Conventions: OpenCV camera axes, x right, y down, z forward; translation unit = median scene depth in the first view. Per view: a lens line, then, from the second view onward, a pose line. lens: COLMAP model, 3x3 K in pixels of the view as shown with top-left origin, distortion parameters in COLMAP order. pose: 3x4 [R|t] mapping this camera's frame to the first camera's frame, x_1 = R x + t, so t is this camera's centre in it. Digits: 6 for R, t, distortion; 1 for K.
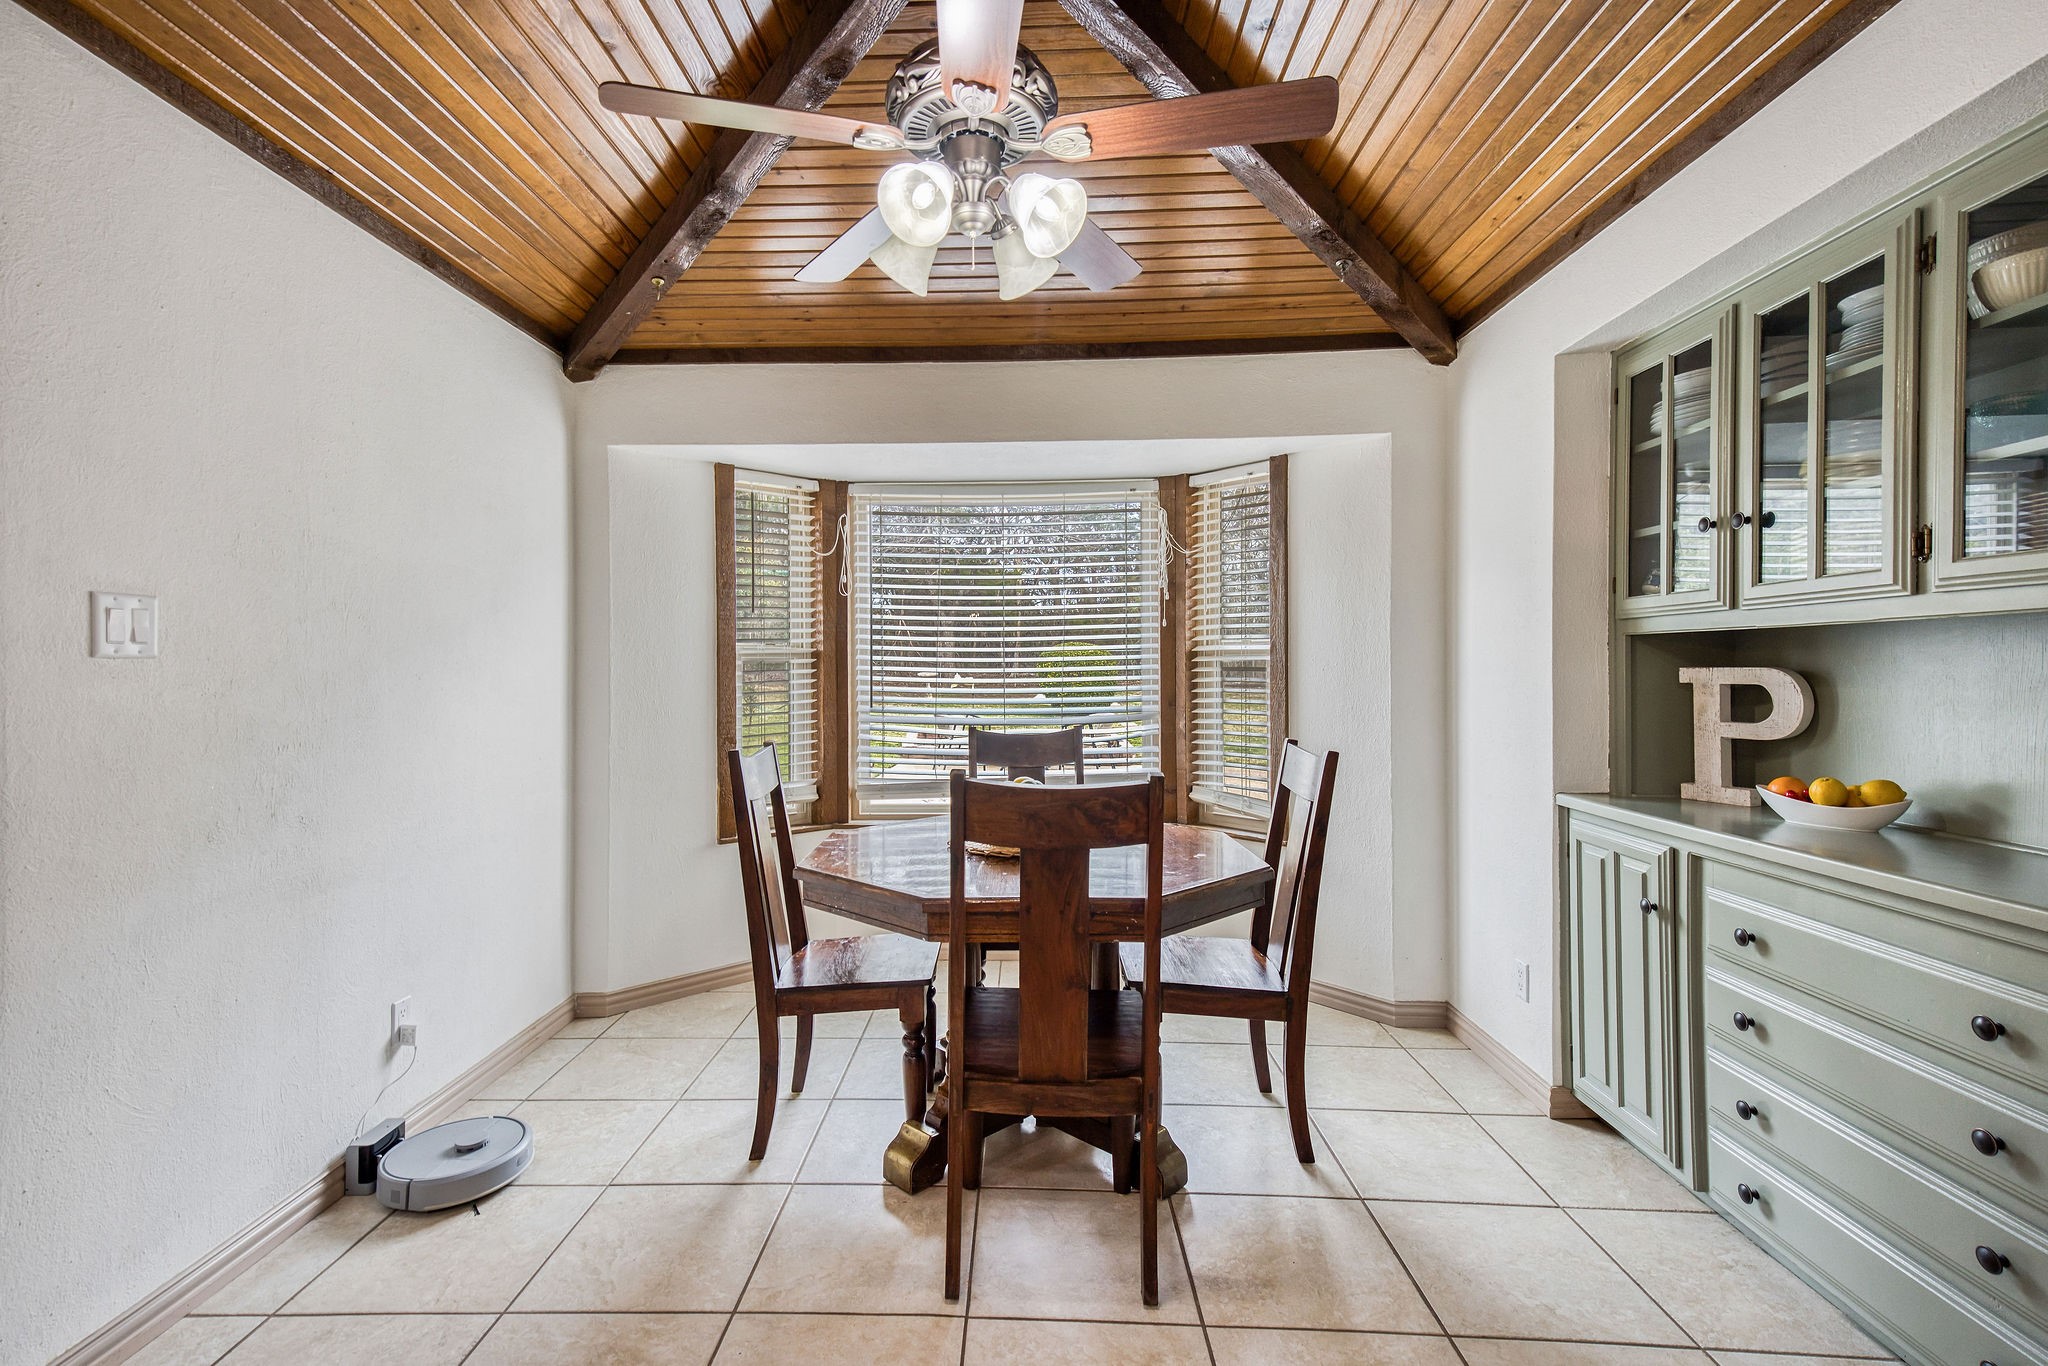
lens RADIAL K [[951.7, 0, 1012.8], [0, 951.7, 671.4], [0, 0, 1]] dist [-0.001027, -0.000015]
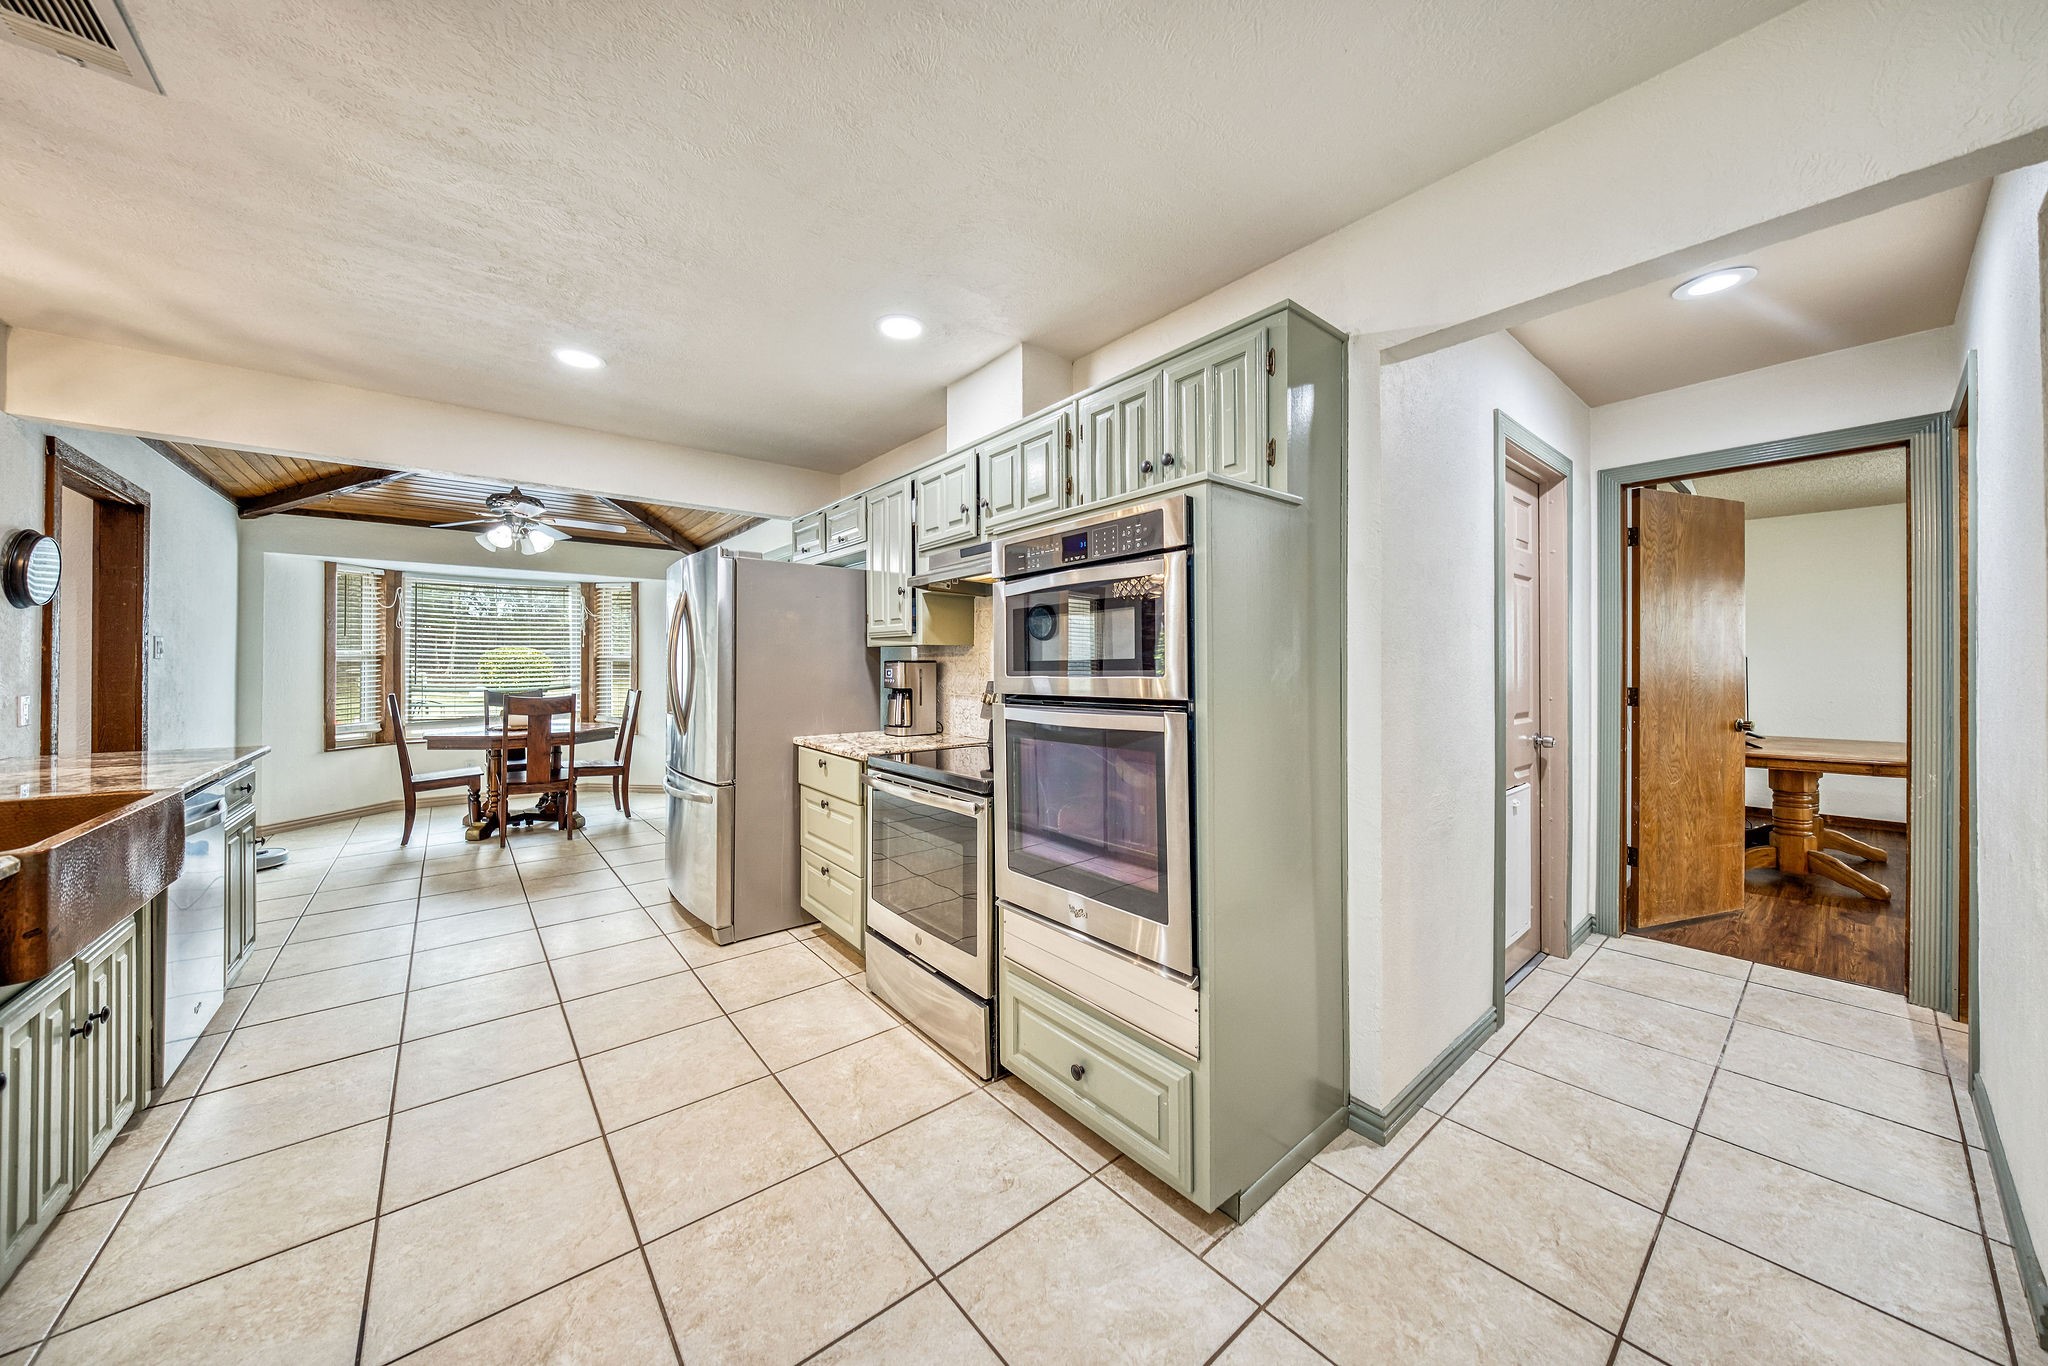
lens RADIAL K [[701.2, 0, 1003.8], [0, 701.2, 657.8], [0, 0, 1]] dist [-0.000768, -0.000252]
pose [[0.776765, 0.010283, 0.629707, -0.134087], [-0.000722, 0.999881, -0.015438, 0.005918], [-0.629790, 0.011537, 0.776680, -1.083307]]
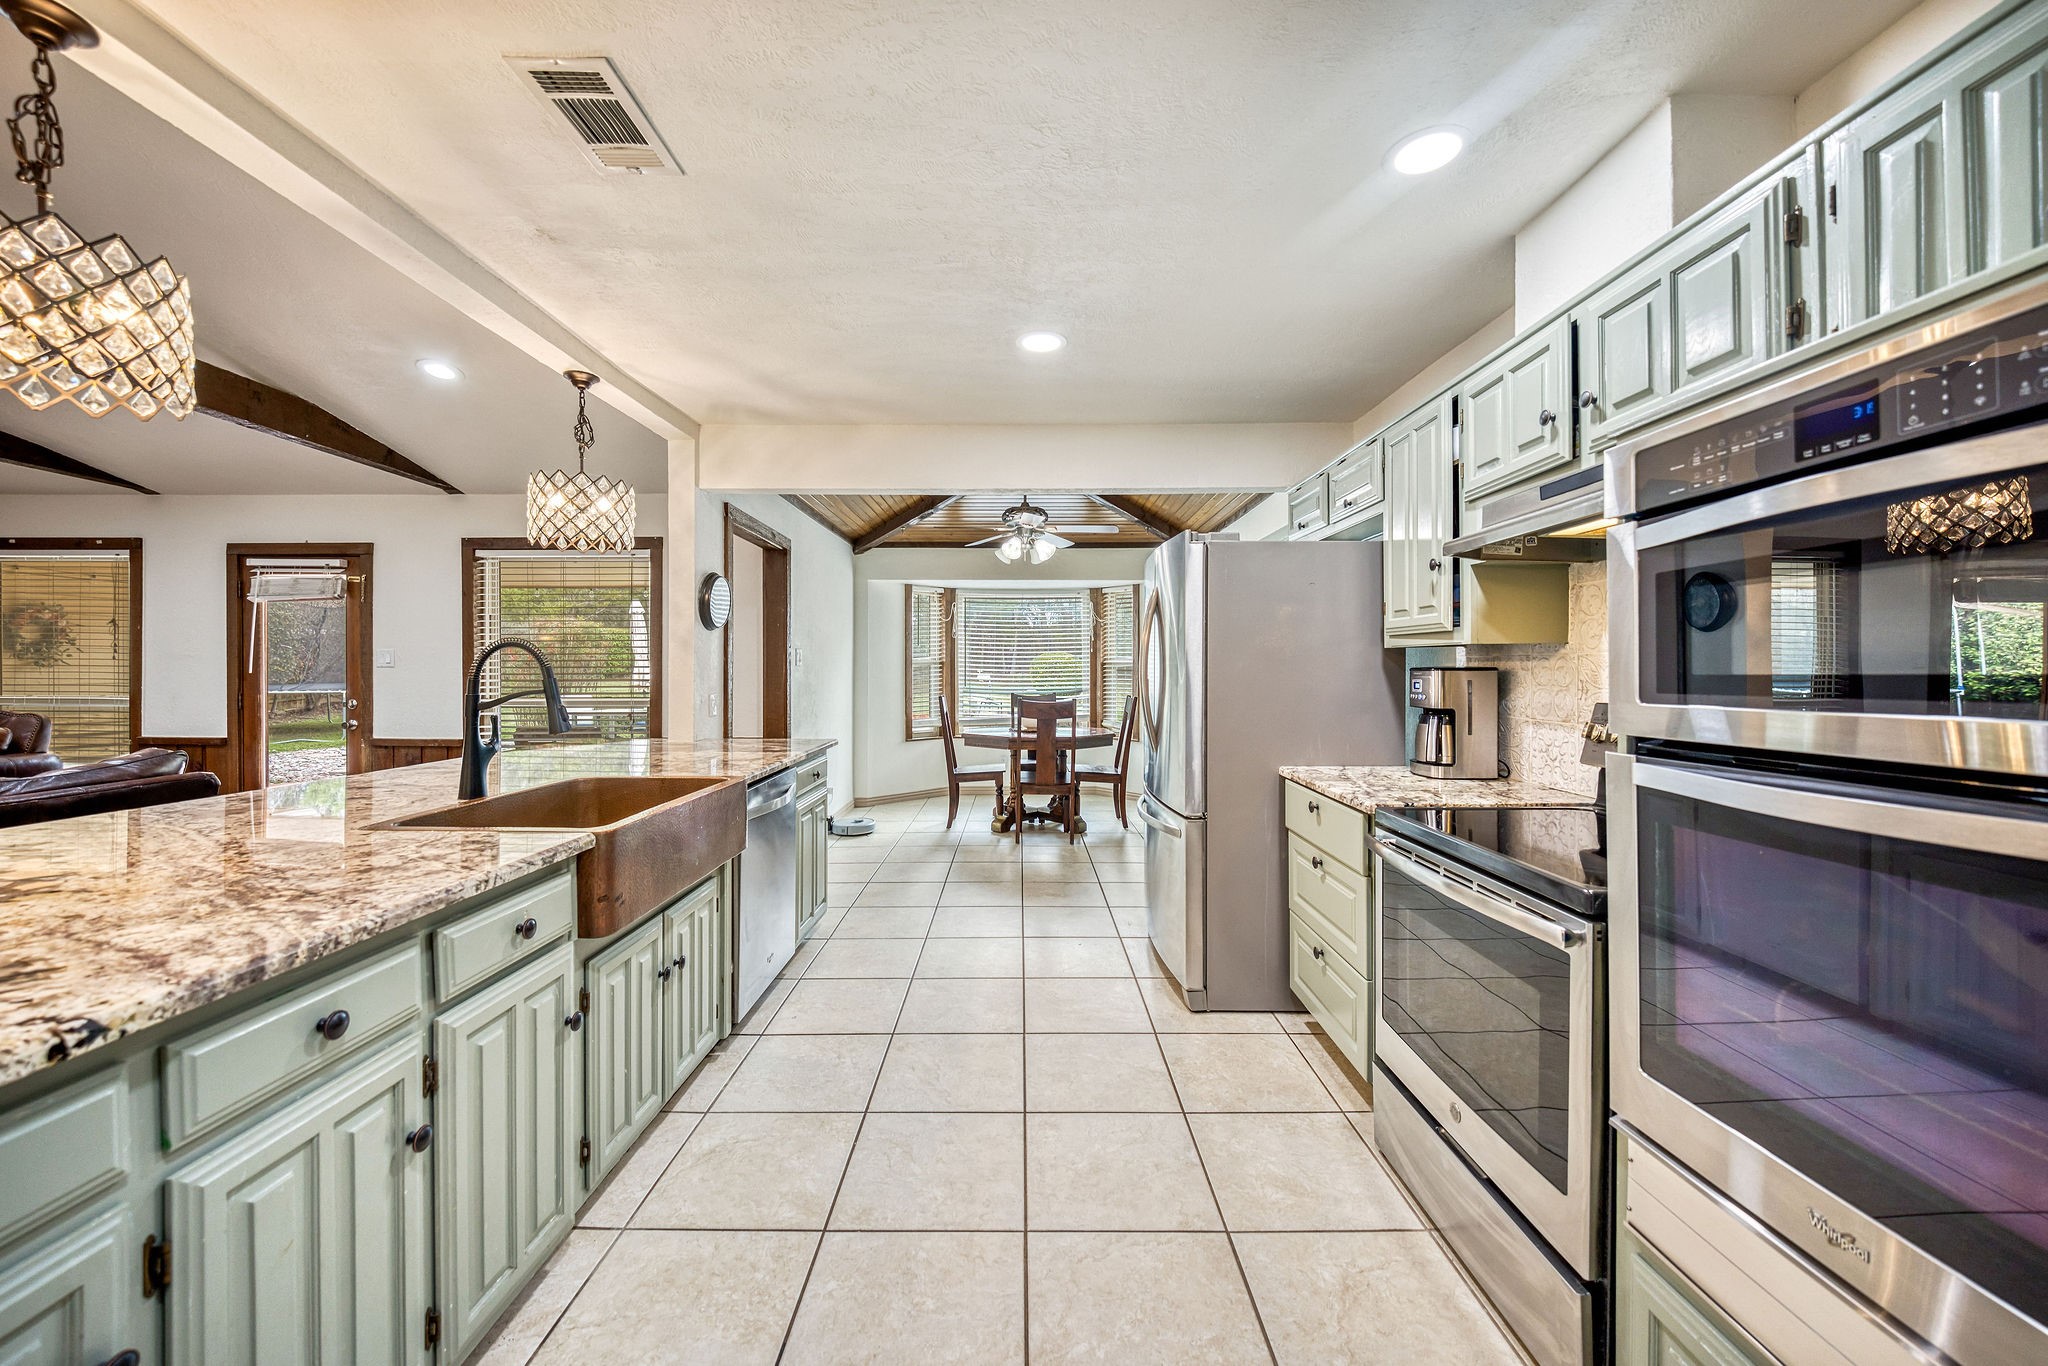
lens RADIAL K [[763.5, 0, 1015.2], [0, 763.5, 671.1], [0, 0, 1]] dist [-0.003581, -0.002454]
pose [[0.999966, 0.003693, 0.007313, -0.048589], [-0.003700, 0.999993, 0.000873, -0.000154], [-0.007310, -0.000900, 0.999973, -0.972881]]
